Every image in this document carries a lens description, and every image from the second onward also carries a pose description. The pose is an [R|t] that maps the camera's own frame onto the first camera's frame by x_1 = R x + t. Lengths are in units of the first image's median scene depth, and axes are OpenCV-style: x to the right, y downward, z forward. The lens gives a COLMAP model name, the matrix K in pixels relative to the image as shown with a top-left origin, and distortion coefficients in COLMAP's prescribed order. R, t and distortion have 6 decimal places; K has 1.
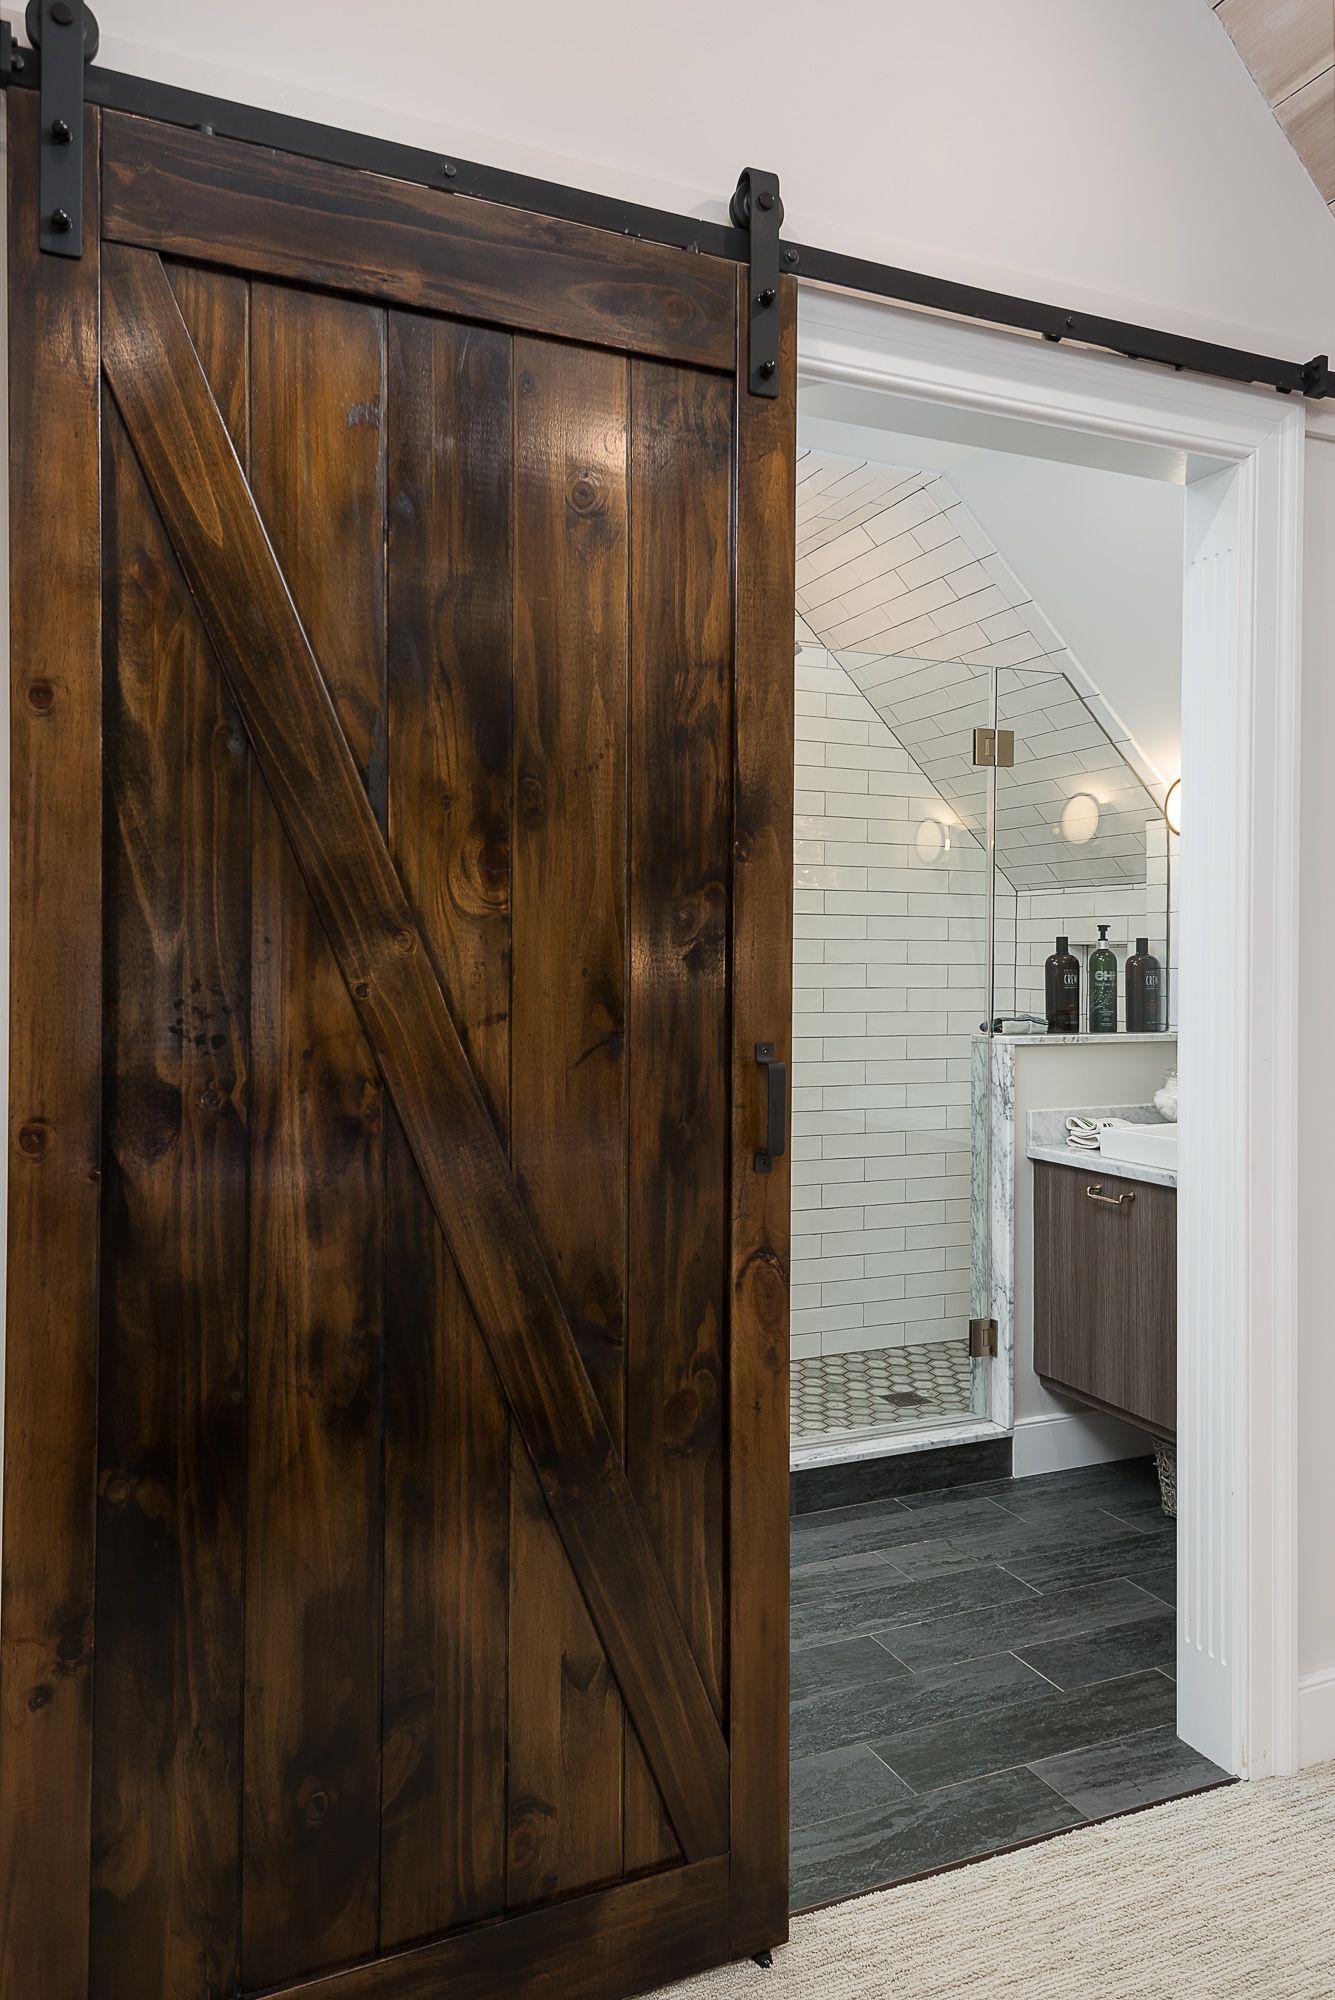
lens RADIAL K [[1368.0, 0, 670.7], [0, 1368.0, 962.7], [0, 0, 1]] dist [0.026935, -0.000124]
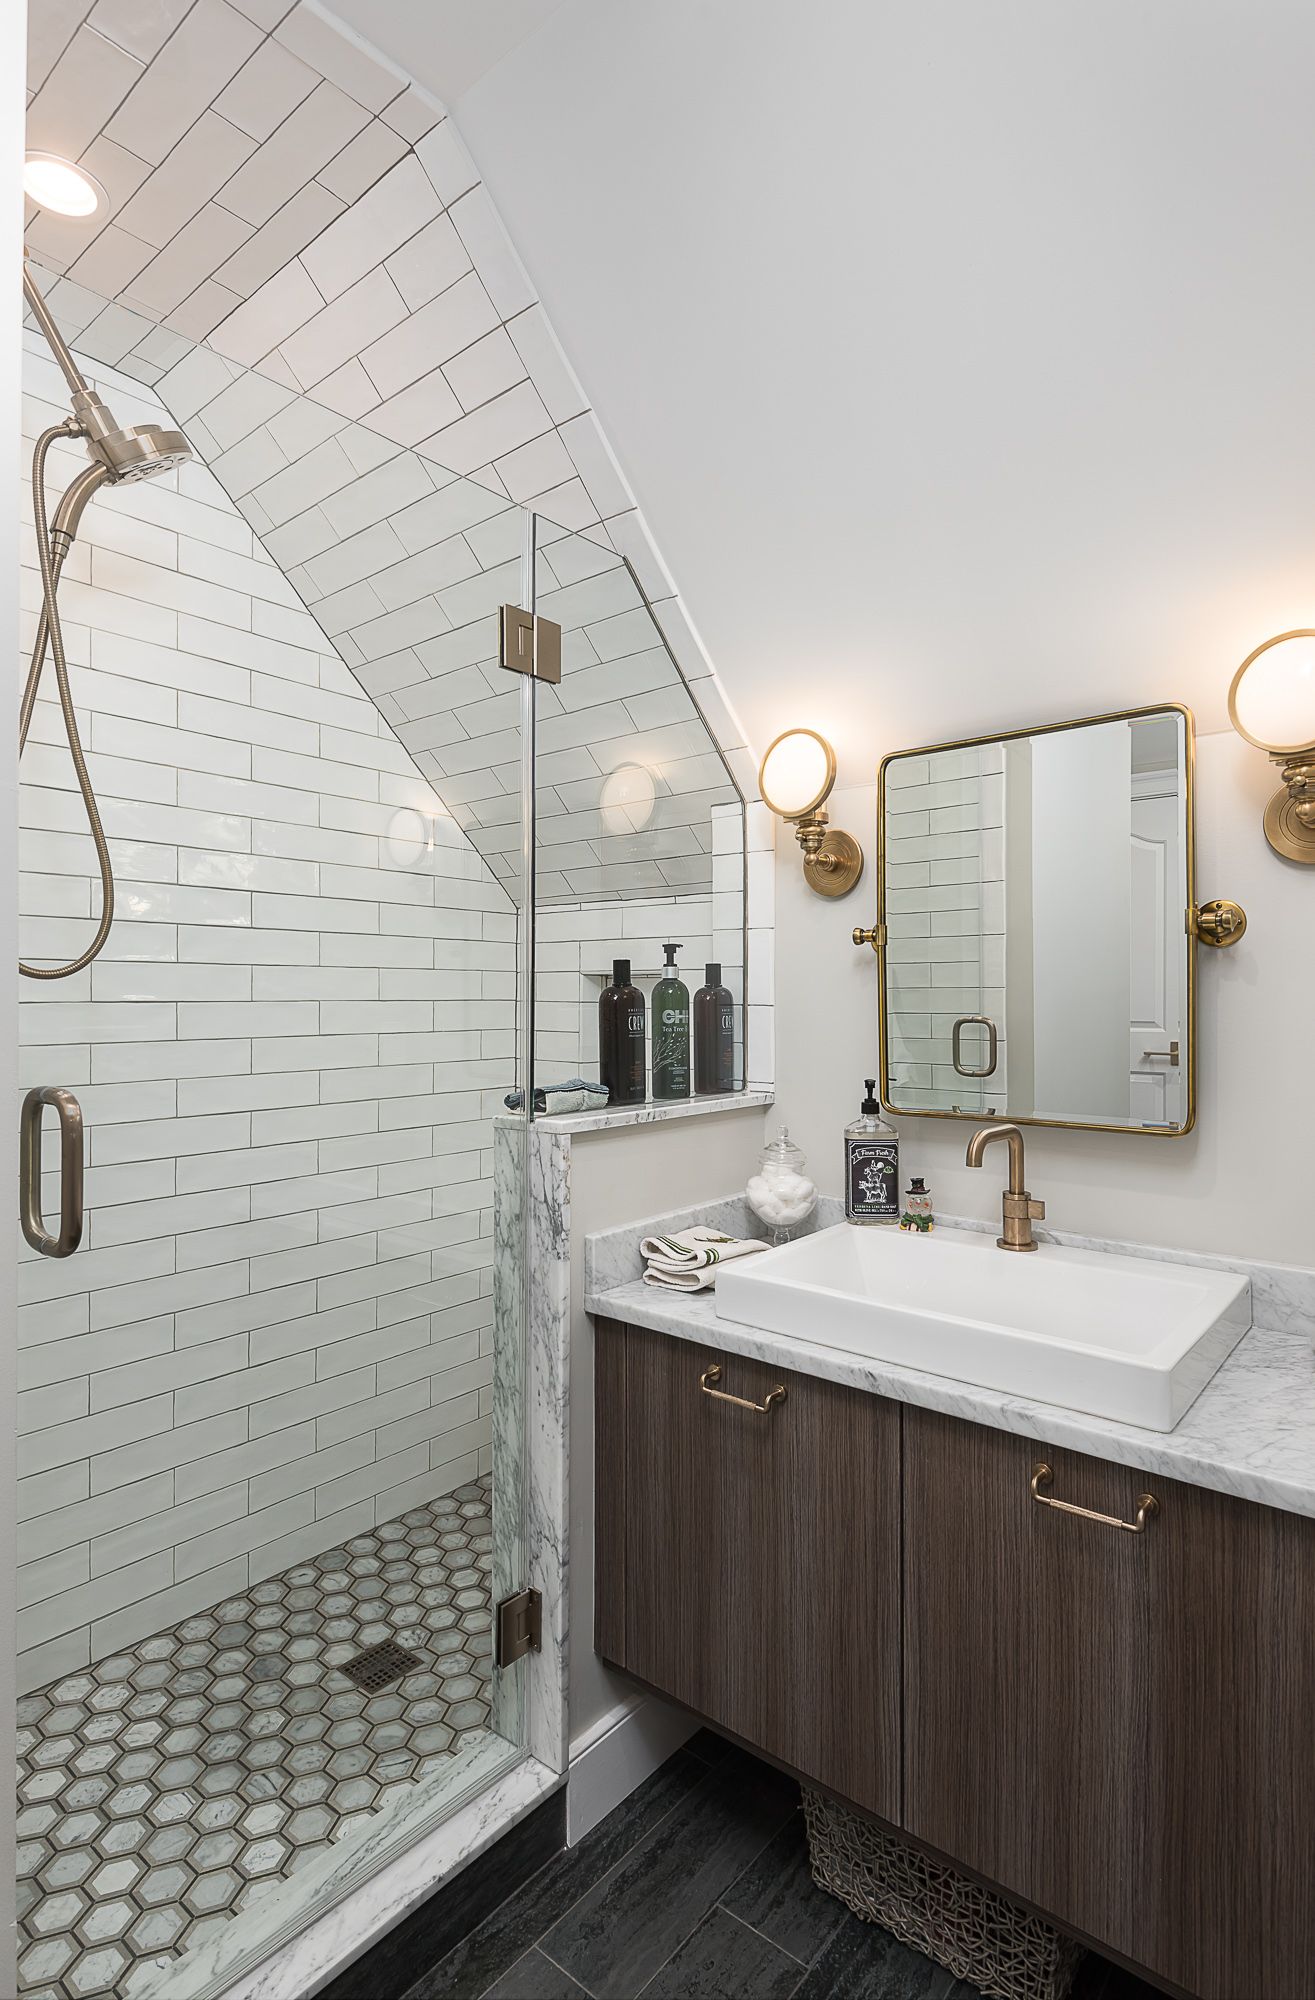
lens RADIAL K [[995.1, 0, 657.5], [0, 995.1, 1000.0], [0, 0, 1]] dist [0.038716, -0.036558]
pose [[0.896263, -0.004884, 0.443497, 0.087029], [0.003300, 0.999985, 0.004344, -0.001246], [-0.443511, -0.002430, 0.896266, 0.567719]]
